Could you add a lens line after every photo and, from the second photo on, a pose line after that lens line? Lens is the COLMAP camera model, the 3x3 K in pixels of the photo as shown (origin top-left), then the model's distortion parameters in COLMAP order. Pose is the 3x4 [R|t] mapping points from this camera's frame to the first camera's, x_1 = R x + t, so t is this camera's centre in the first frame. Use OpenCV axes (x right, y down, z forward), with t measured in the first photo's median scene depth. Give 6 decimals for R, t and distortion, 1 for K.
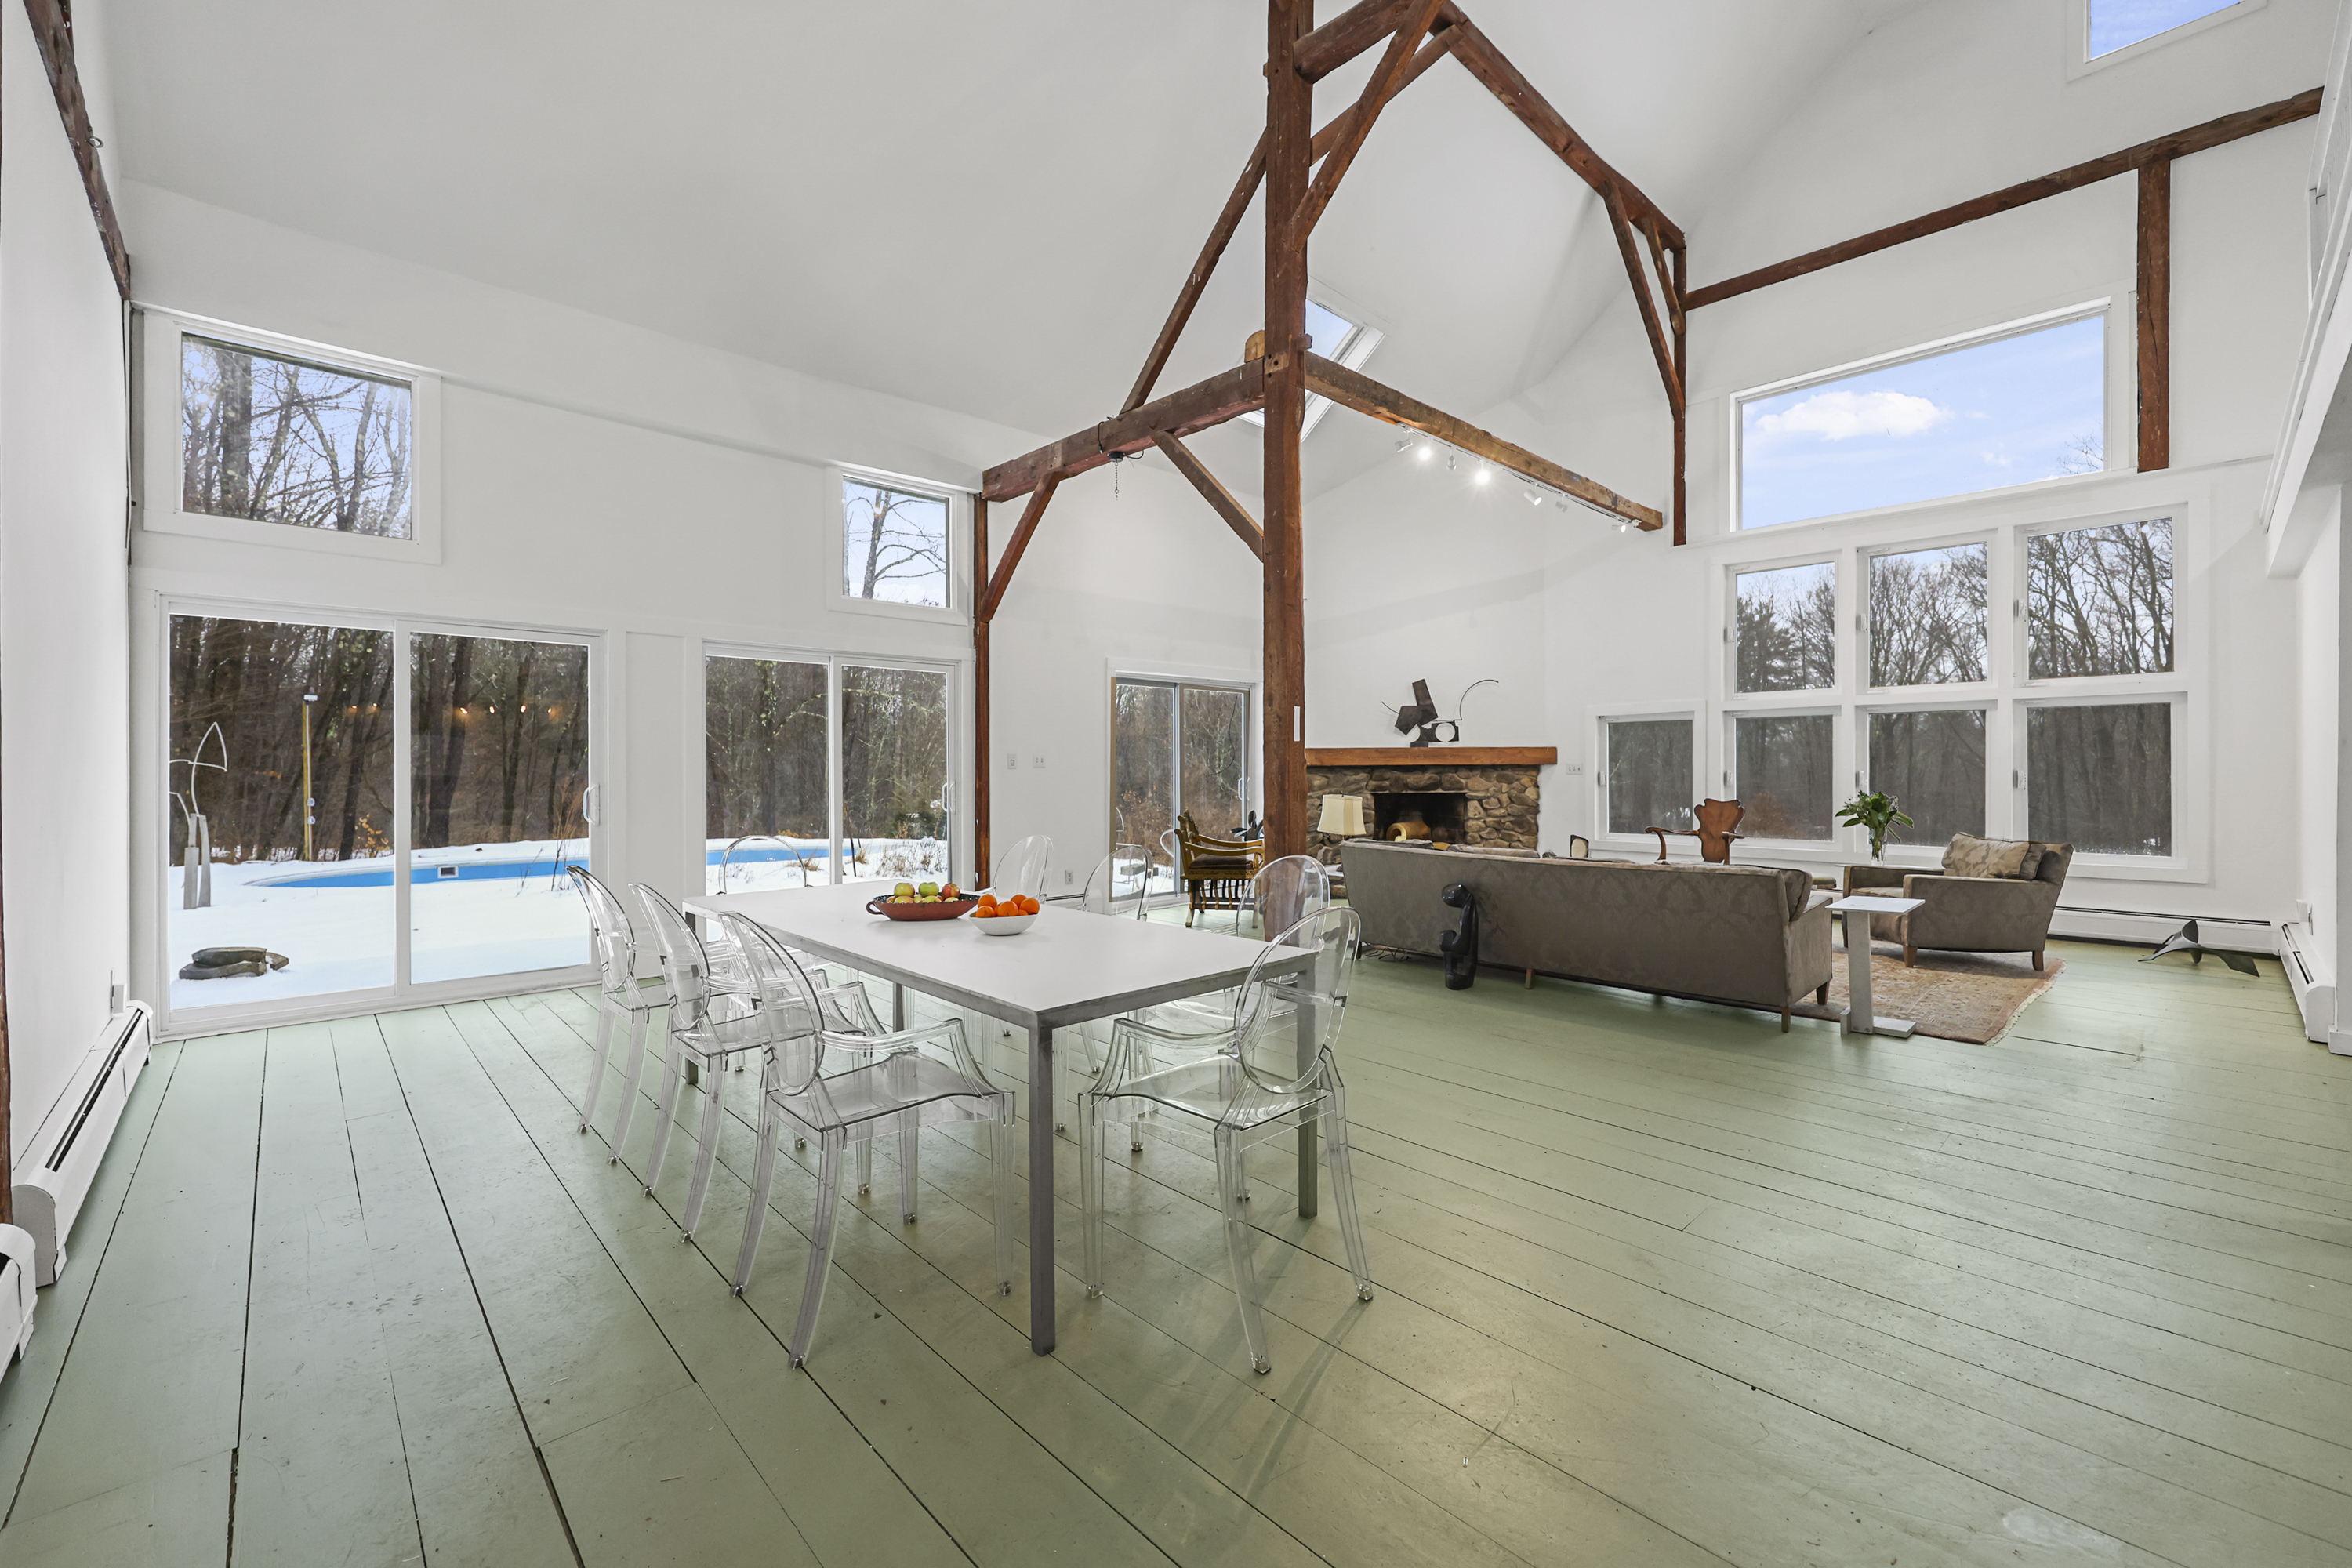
lens RADIAL K [[952.9, 0, 1187.1], [0, 952.9, 775.7], [0, 0, 1]] dist [-0.000935, 0.001178]
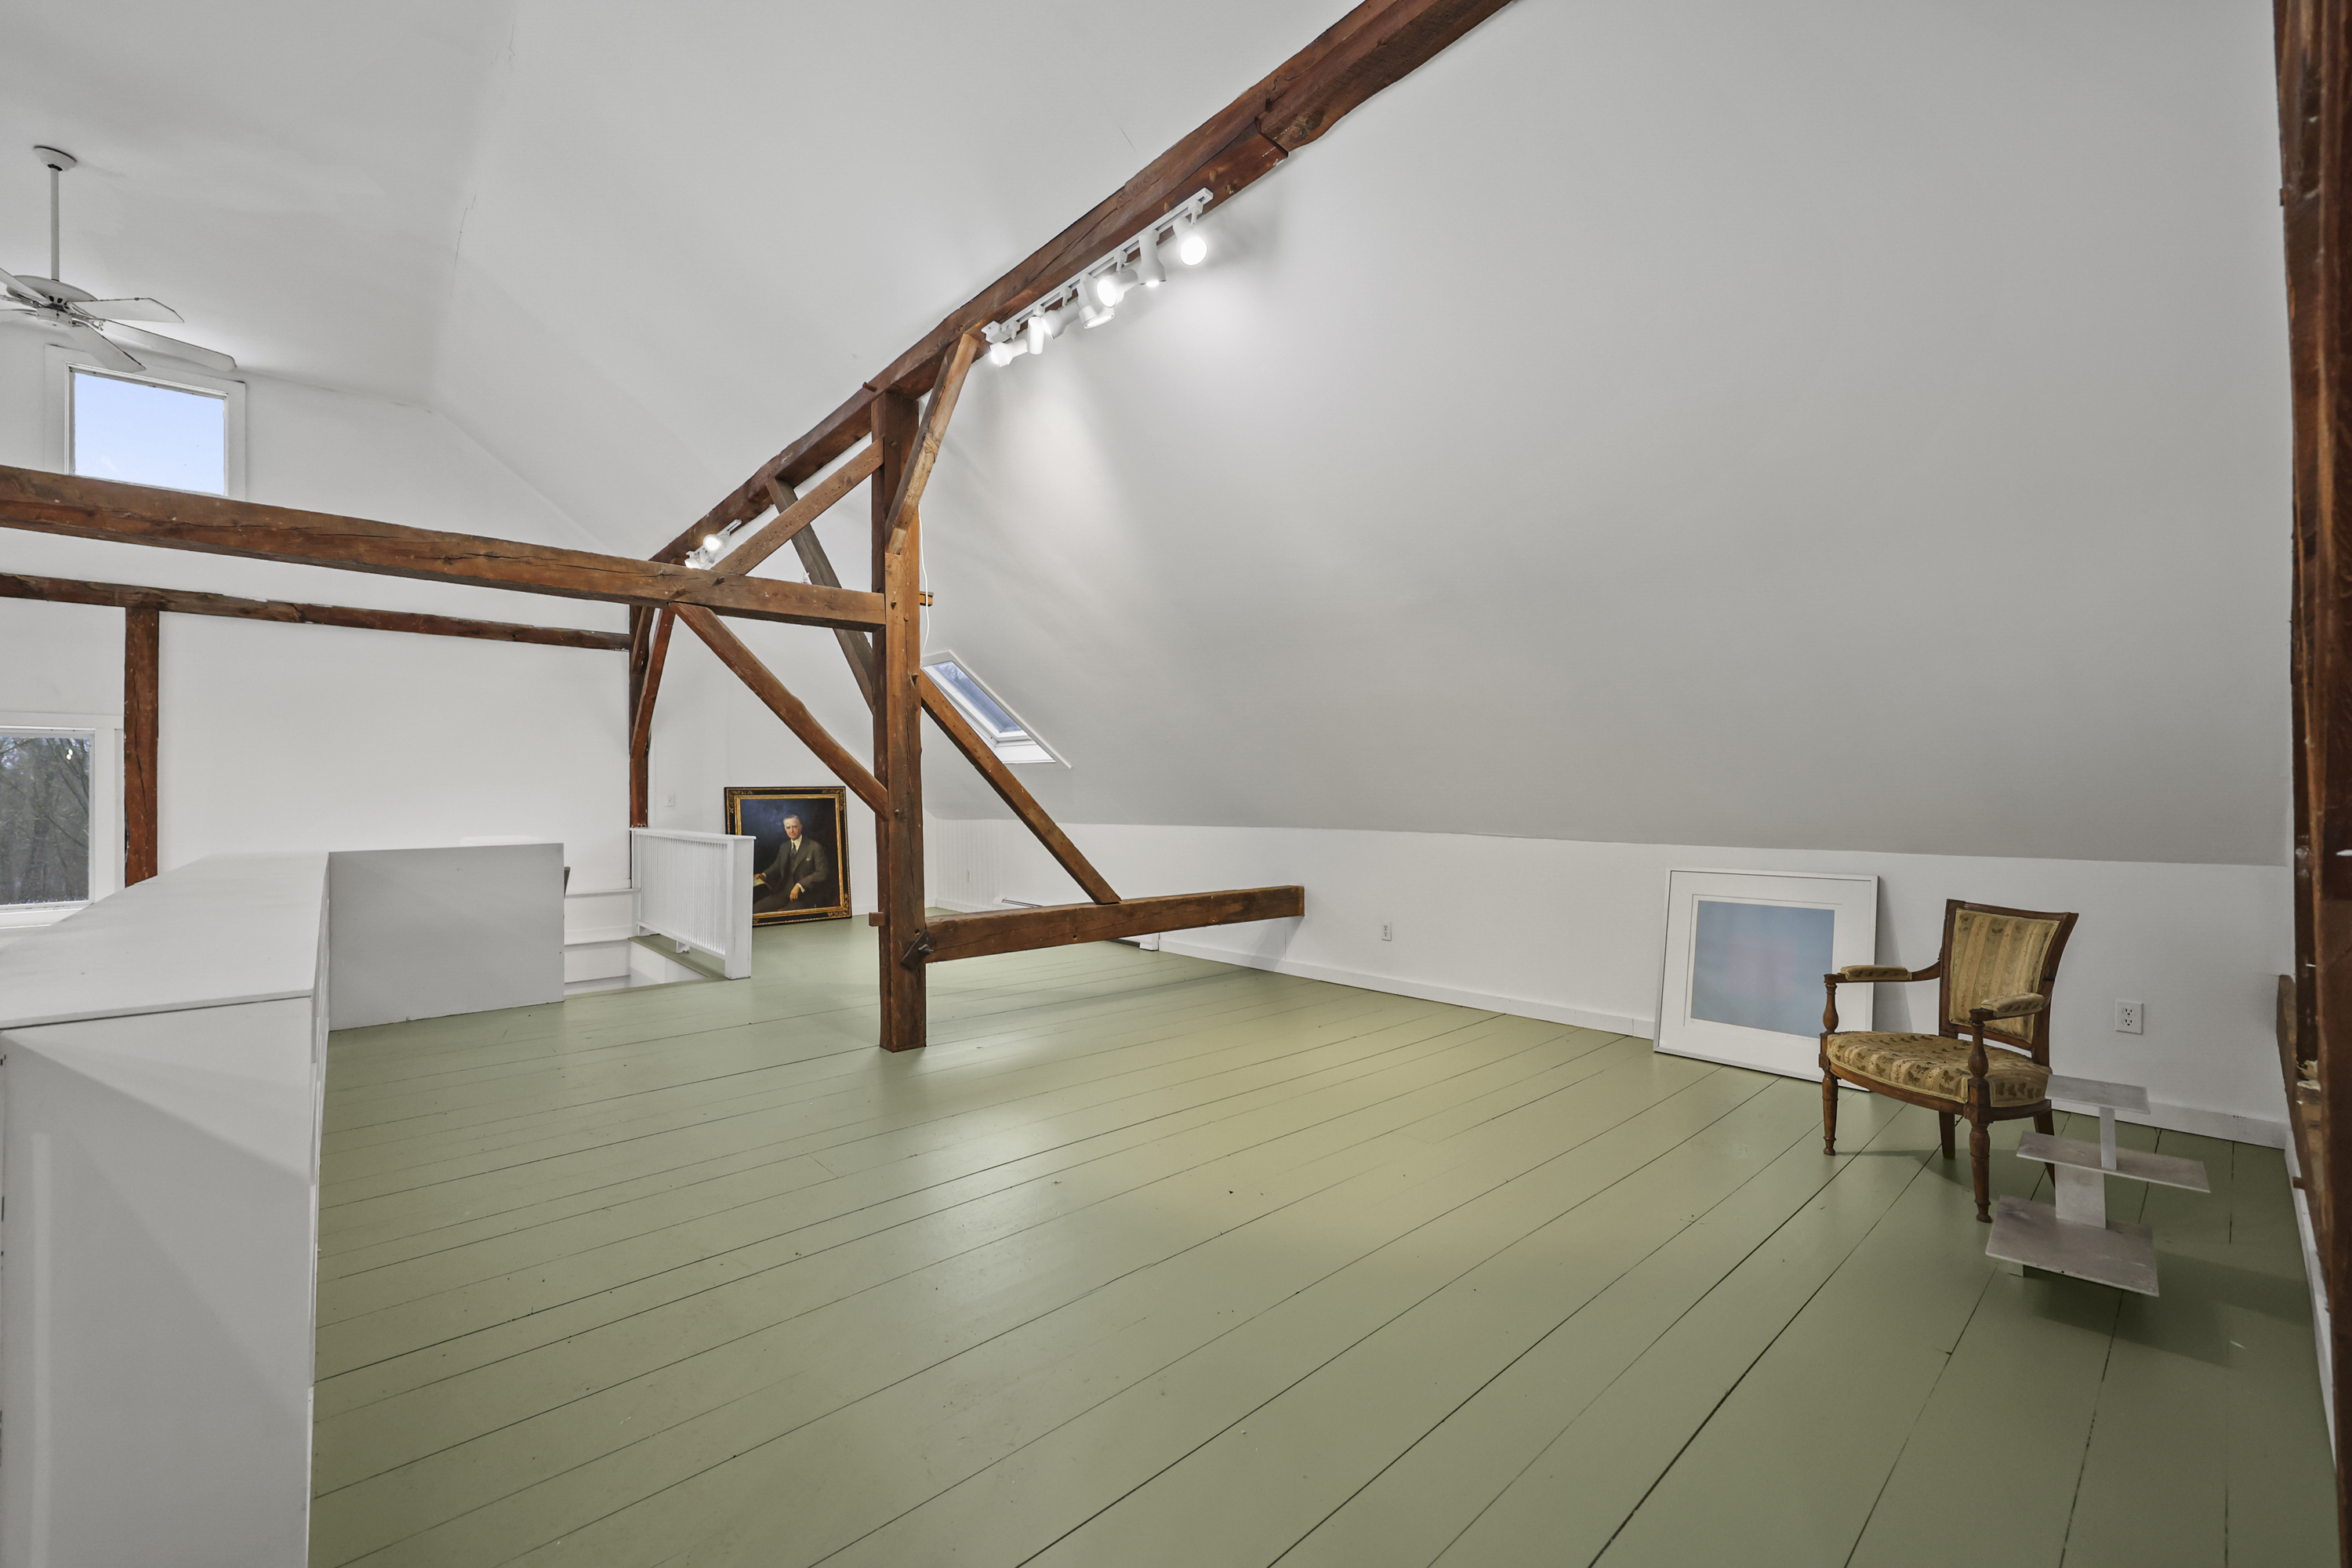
lens RADIAL K [[952.9, 0, 1189.0], [0, 952.9, 774.0], [0, 0, 1]] dist [-0.000935, 0.001178]
pose [[0.031546, 0.018952, 0.999323, 0.037016], [0.015651, 0.999688, -0.019453, -0.388567], [-0.999380, 0.016254, 0.031239, -0.125047]]
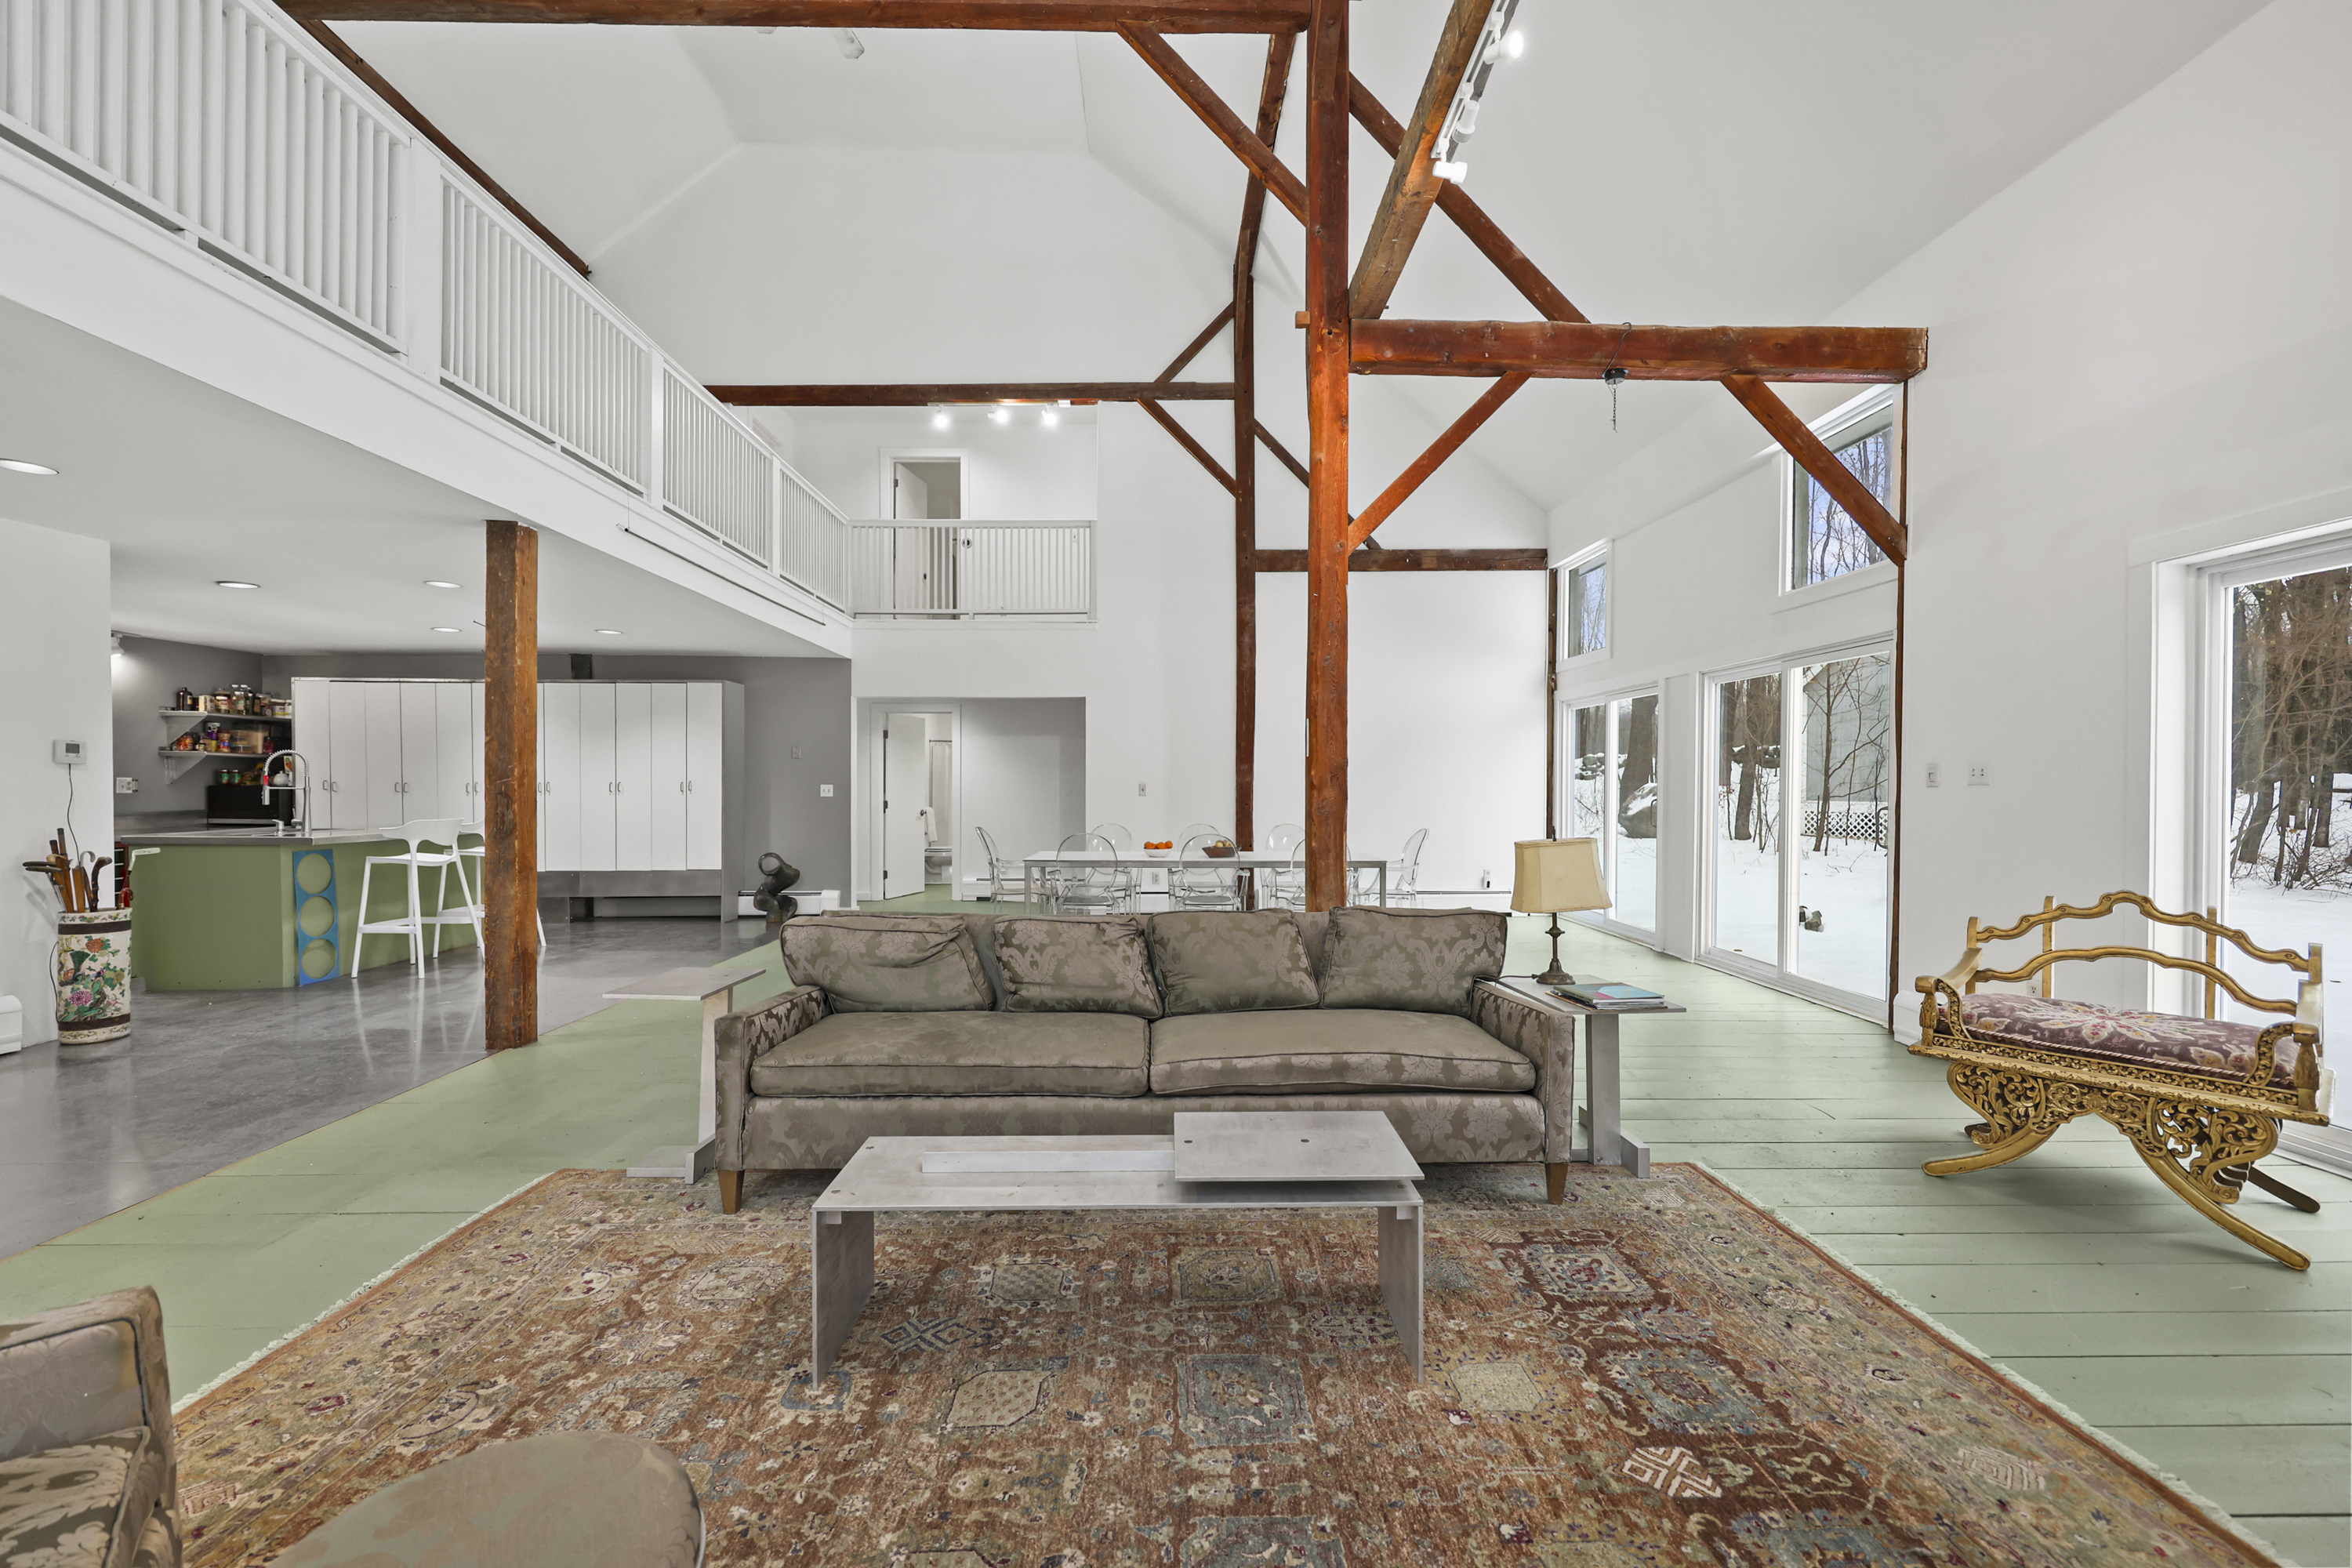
lens RADIAL K [[952.9, 0, 1174.4], [0, 952.9, 792.9], [0, 0, 1]] dist [-0.000935, 0.001178]
pose [[-0.670806, 0.006078, -0.741608, 0.619003], [-0.006214, 0.999885, 0.013816, -0.009219], [0.741606, 0.013876, -0.670692, 1.068145]]
